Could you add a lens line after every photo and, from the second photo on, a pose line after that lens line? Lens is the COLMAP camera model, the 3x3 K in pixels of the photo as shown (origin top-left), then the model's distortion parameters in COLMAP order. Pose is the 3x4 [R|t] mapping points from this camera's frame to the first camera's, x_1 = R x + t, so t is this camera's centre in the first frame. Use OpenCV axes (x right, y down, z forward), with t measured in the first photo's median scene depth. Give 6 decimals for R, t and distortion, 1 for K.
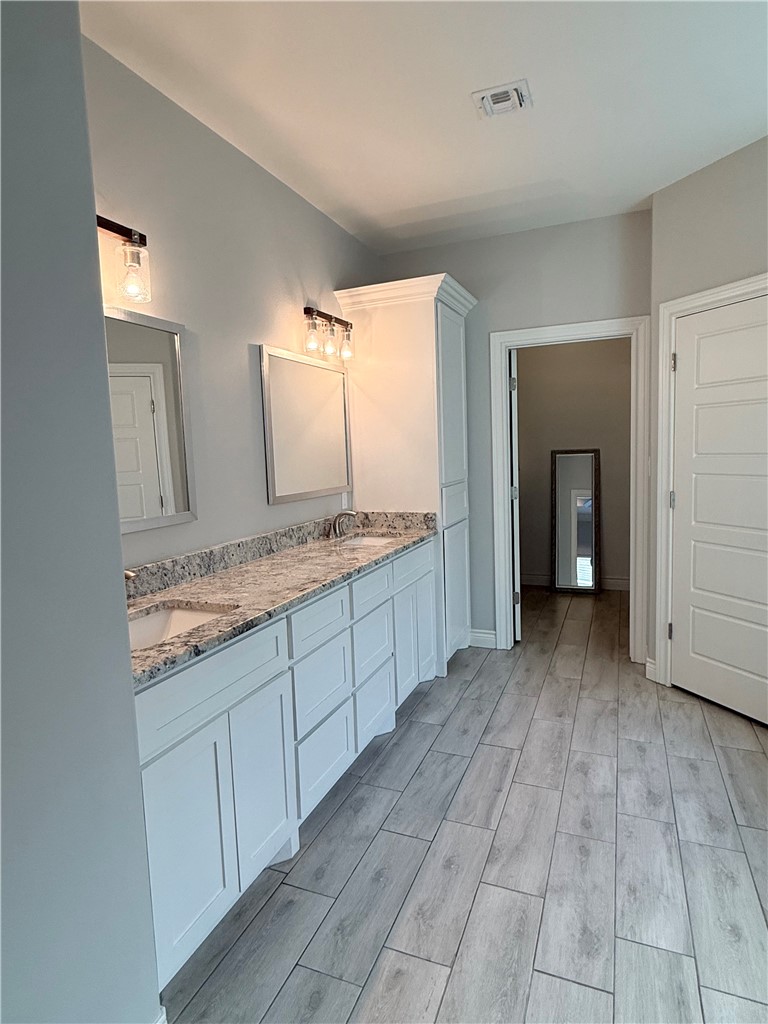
lens RADIAL K [[576.6, 0, 387.7], [0, 576.6, 507.8], [0, 0, 1]] dist [0.003854, 0.000851]
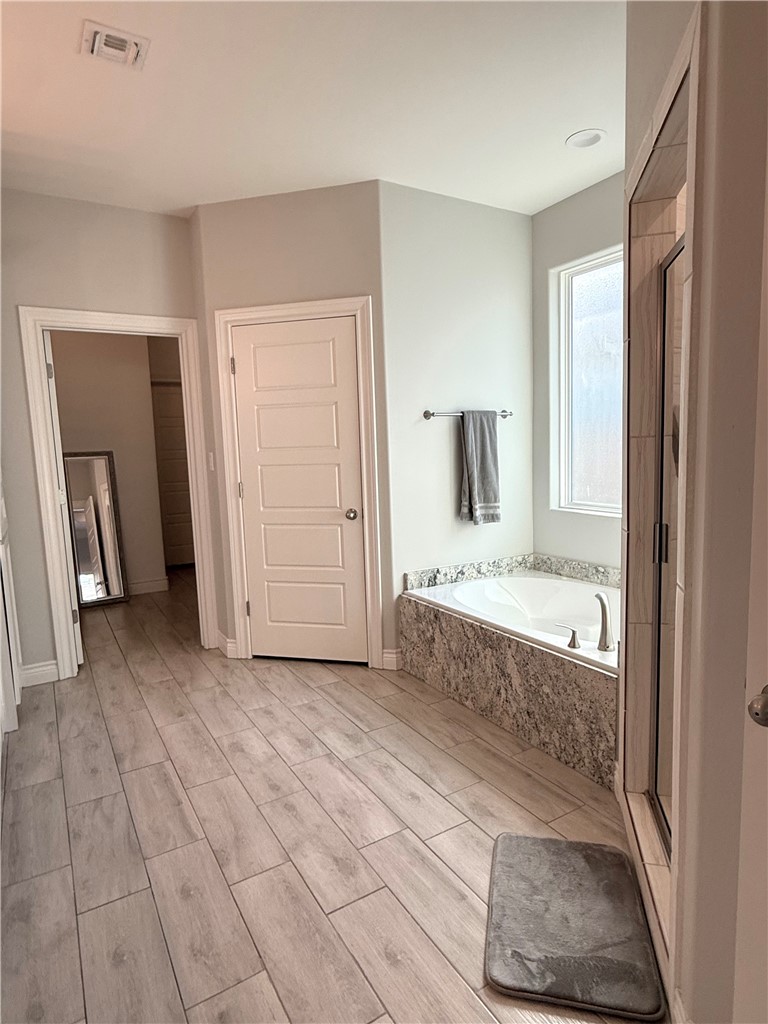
lens RADIAL K [[576.6, 0, 379.4], [0, 576.6, 512.3], [0, 0, 1]] dist [0.003854, 0.000851]
pose [[0.608026, -0.080335, 0.789842, -0.276027], [0.092743, 0.995243, 0.029833, 0.024736], [-0.788482, 0.055113, 0.612584, 0.139032]]
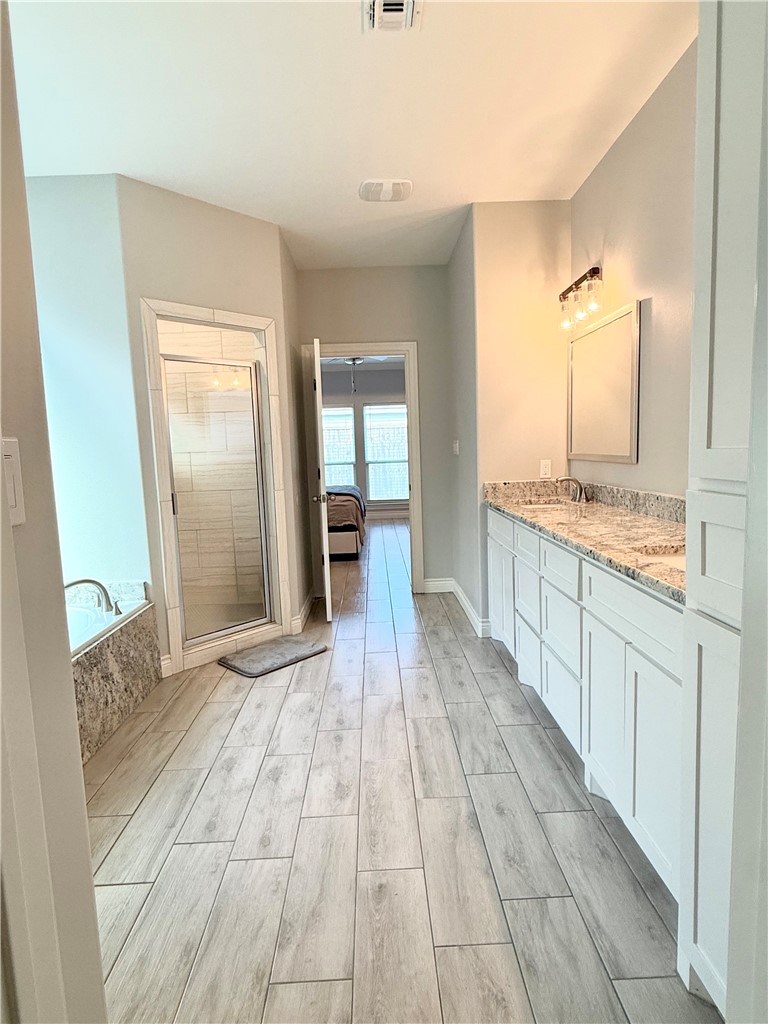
lens RADIAL K [[576.6, 0, 381.1], [0, 576.6, 506.7], [0, 0, 1]] dist [0.003854, 0.000851]
pose [[-0.920008, 0.107069, -0.376991, 0.541515], [0.027560, 0.977250, 0.210291, -0.139297], [0.390930, 0.183080, -0.902029, 1.656722]]
